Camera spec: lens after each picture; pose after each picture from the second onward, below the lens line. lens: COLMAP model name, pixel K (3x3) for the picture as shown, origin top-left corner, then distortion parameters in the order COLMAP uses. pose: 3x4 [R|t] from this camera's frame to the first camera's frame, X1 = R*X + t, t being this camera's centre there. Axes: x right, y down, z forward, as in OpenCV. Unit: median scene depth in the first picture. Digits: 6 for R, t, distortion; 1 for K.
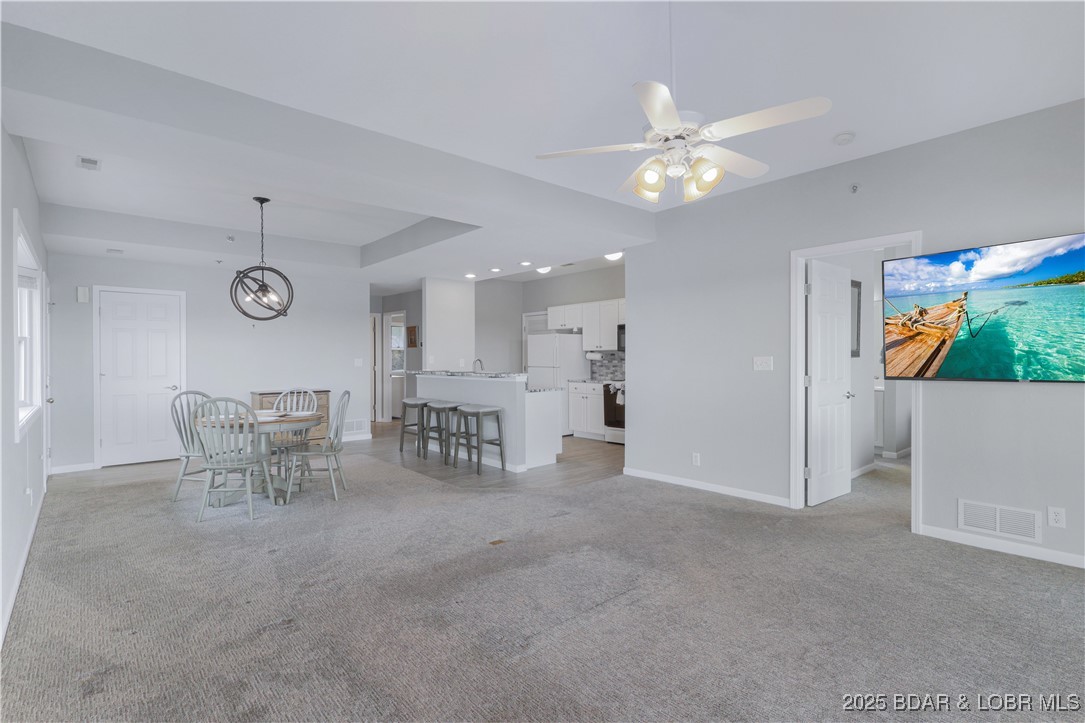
lens RADIAL K [[532.6, 0, 542.5], [0, 532.6, 361.5], [0, 0, 1]] dist [-0.087618, -0.000081]
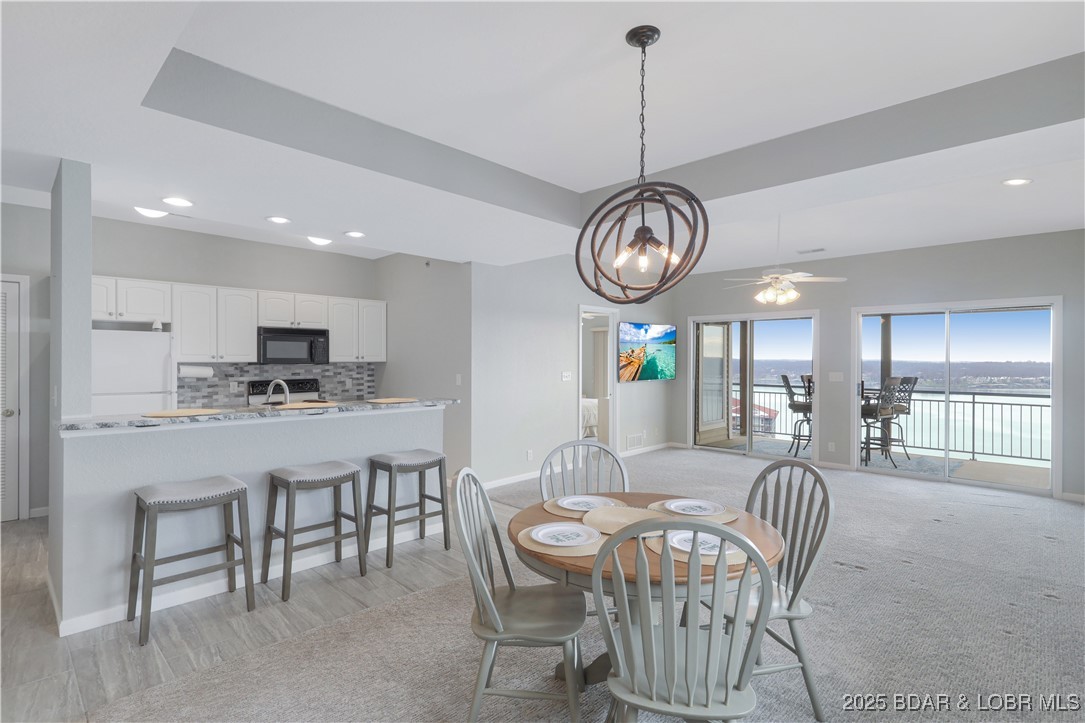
lens RADIAL K [[521.7, 0, 540.7], [0, 521.7, 362.3], [0, 0, 1]] dist [0.000809, 0.000289]
pose [[-0.092094, 0.001516, 0.995749, -1.298303], [0.001039, 0.999998, -0.001427, -0.045764], [-0.995750, 0.000904, -0.092095, 1.533451]]
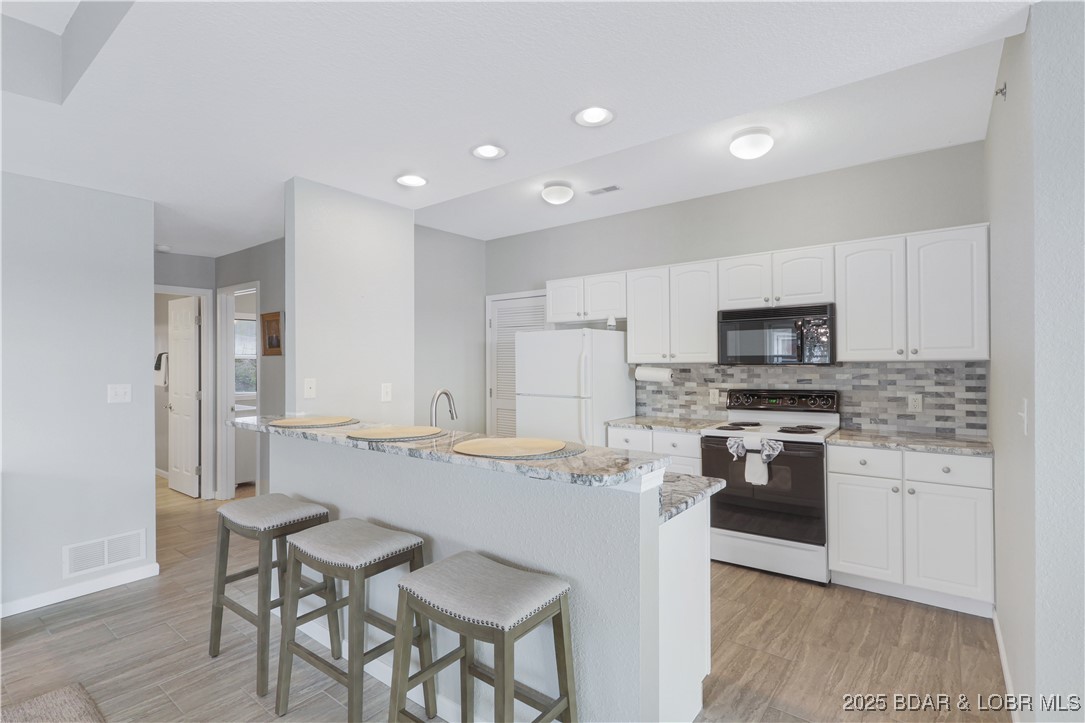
lens RADIAL K [[517.0, 0, 542.5], [0, 517.0, 361.5], [0, 0, 1]] dist [0.000232, -0.000112]
pose [[0.980990, -0.000847, 0.194058, -0.243313], [0.002497, 0.999963, -0.008257, -0.042948], [-0.194044, 0.008584, 0.980955, 1.254035]]
